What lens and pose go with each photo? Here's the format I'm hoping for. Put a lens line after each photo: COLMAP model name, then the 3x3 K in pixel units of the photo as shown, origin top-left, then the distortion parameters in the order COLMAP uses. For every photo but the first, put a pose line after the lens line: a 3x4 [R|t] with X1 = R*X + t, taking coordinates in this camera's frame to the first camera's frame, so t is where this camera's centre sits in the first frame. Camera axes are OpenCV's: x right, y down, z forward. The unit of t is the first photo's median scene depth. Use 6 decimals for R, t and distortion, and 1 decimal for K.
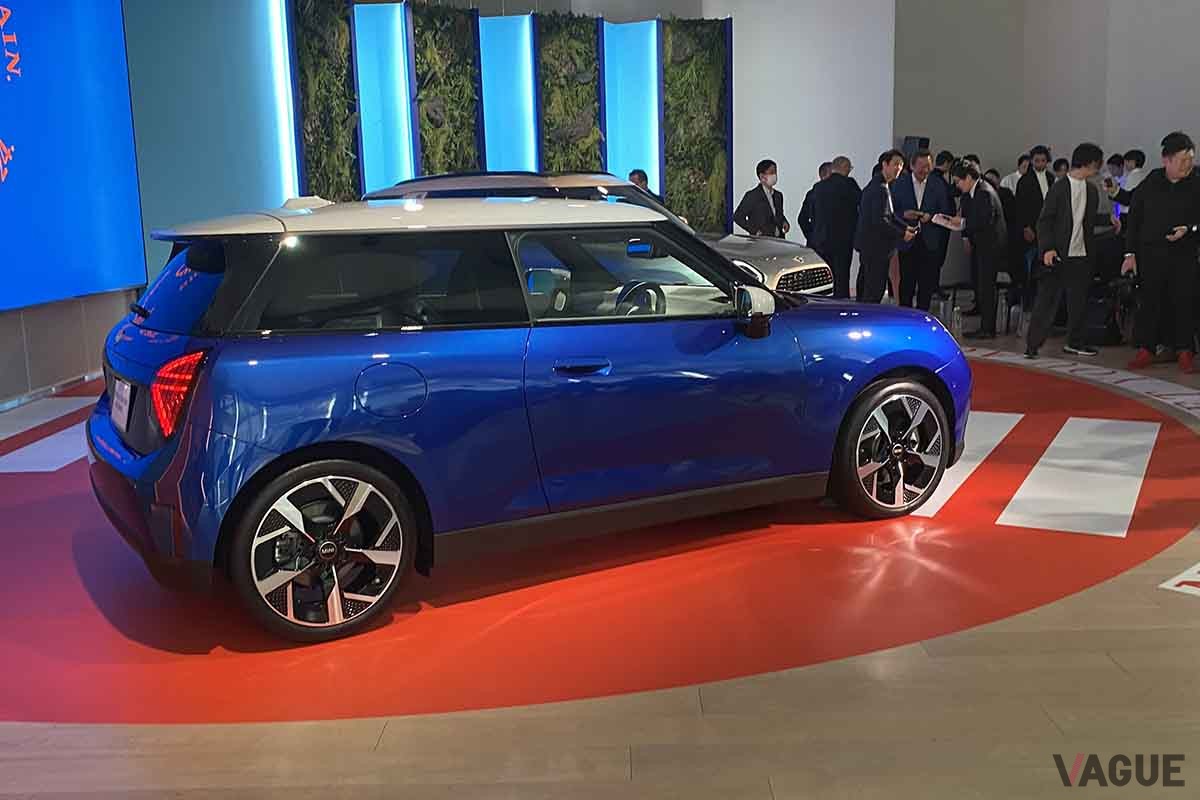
lens RADIAL K [[1122.9, 0, 600.4], [0, 1122.9, 401.3], [0, 0, 1]] dist [0.024220, 0.000000]
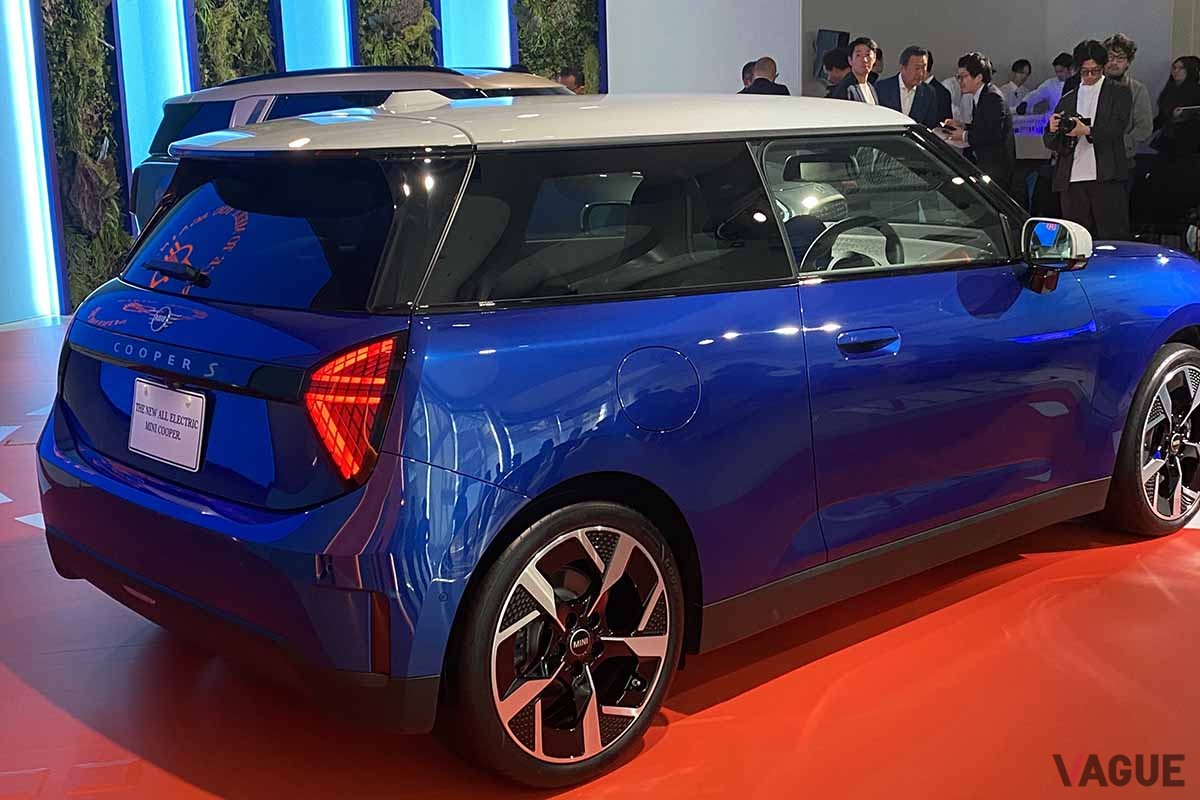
lens RADIAL K [[1479.6, 0, 600.0], [0, 1479.6, 399.4], [0, 0, 1]] dist [0.010065, 0.000000]
pose [[0.977192, -0.041901, 0.208182, -0.391247], [0.039475, 0.999096, 0.015797, -0.018133], [-0.208655, -0.007219, 0.977963, 0.171102]]
